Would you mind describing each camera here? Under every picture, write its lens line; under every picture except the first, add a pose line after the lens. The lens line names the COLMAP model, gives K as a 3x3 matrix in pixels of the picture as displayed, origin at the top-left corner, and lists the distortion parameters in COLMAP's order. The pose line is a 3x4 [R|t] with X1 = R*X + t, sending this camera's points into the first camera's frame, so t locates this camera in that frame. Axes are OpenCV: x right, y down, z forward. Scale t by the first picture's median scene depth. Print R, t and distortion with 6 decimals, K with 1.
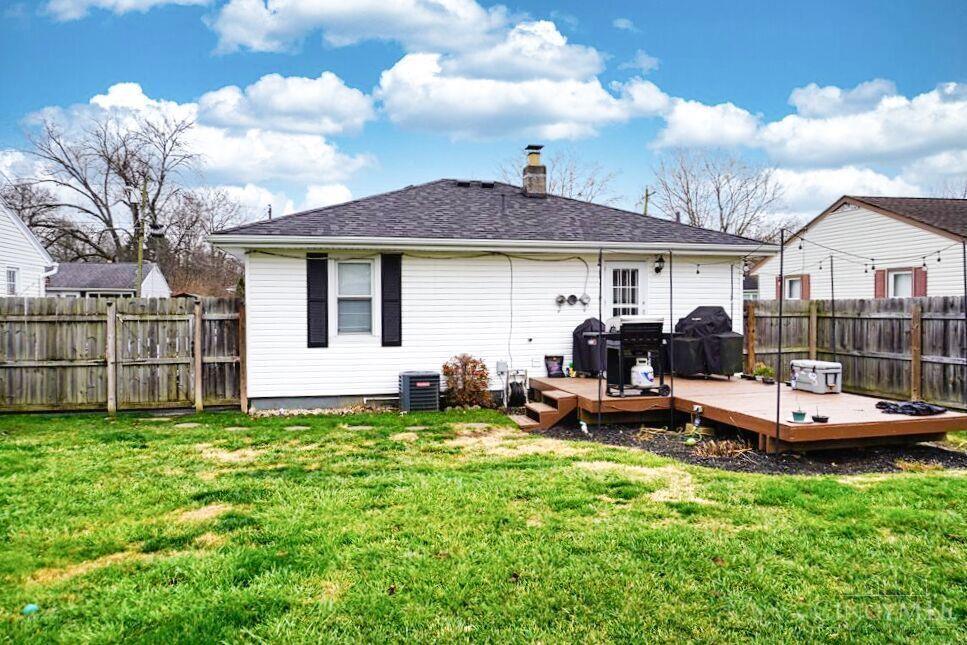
lens RADIAL K [[679.4, 0, 483.5], [0, 679.4, 322.5], [0, 0, 1]] dist [-0.033964, 0.001830]
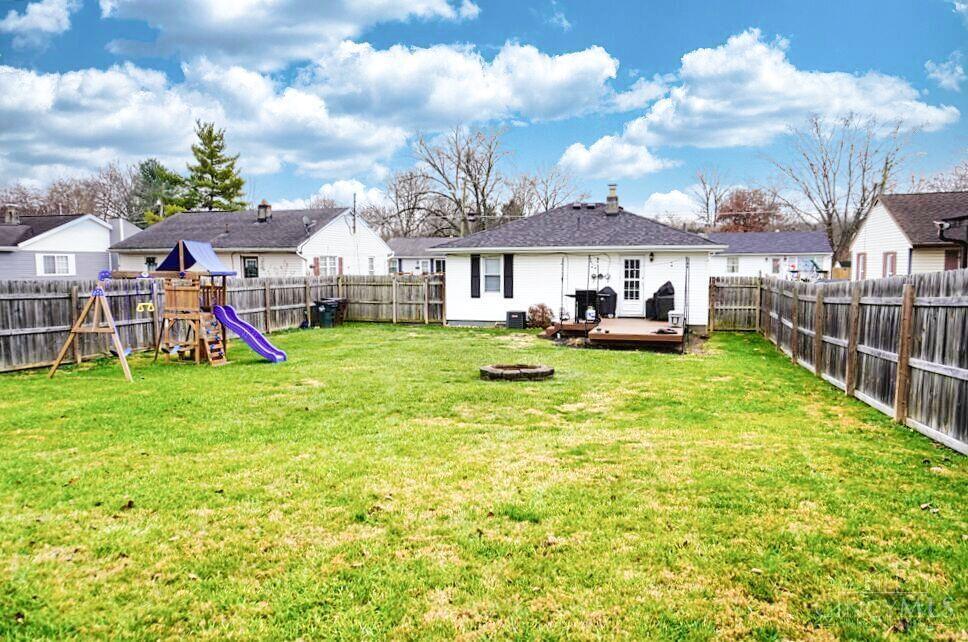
lens RADIAL K [[680.1, 0, 484.0], [0, 680.1, 321.0], [0, 0, 1]] dist [-0.033964, 0.001830]
pose [[0.869849, 0.041940, -0.491533, 0.839430], [-0.009404, 0.997608, 0.068477, -0.038517], [0.493229, -0.054942, 0.868163, -0.867555]]
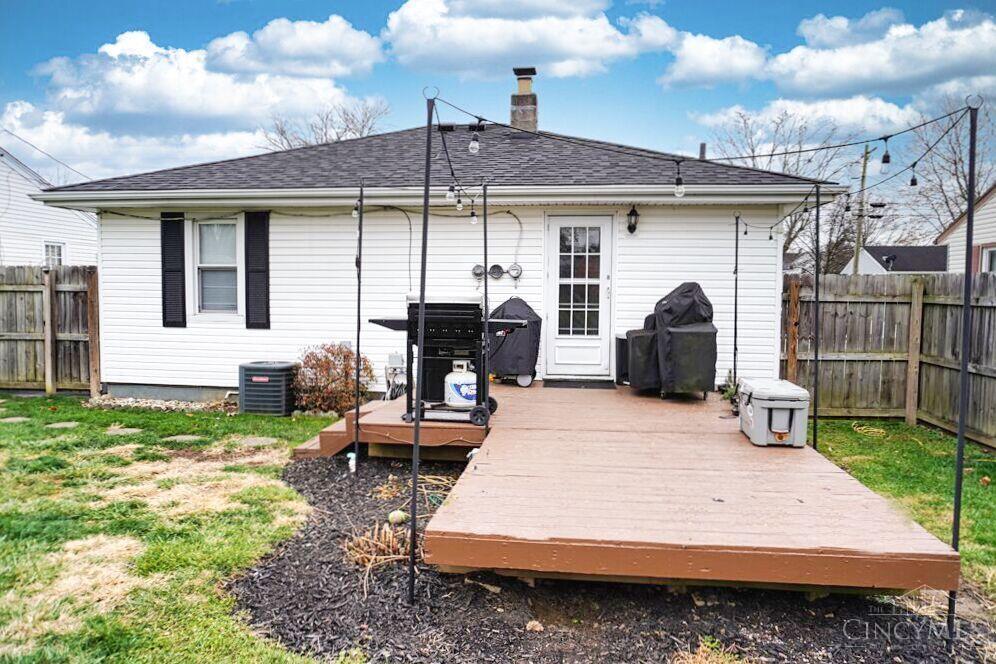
lens RADIAL K [[674.0, 0, 498.0], [0, 674.0, 332.0], [0, 0, 1]] dist [-0.024860, 0.000280]
pose [[0.939401, 0.035196, -0.341010, 0.400794], [-0.021442, 0.998801, 0.044018, -0.001581], [0.342150, -0.034038, 0.939029, 0.361118]]
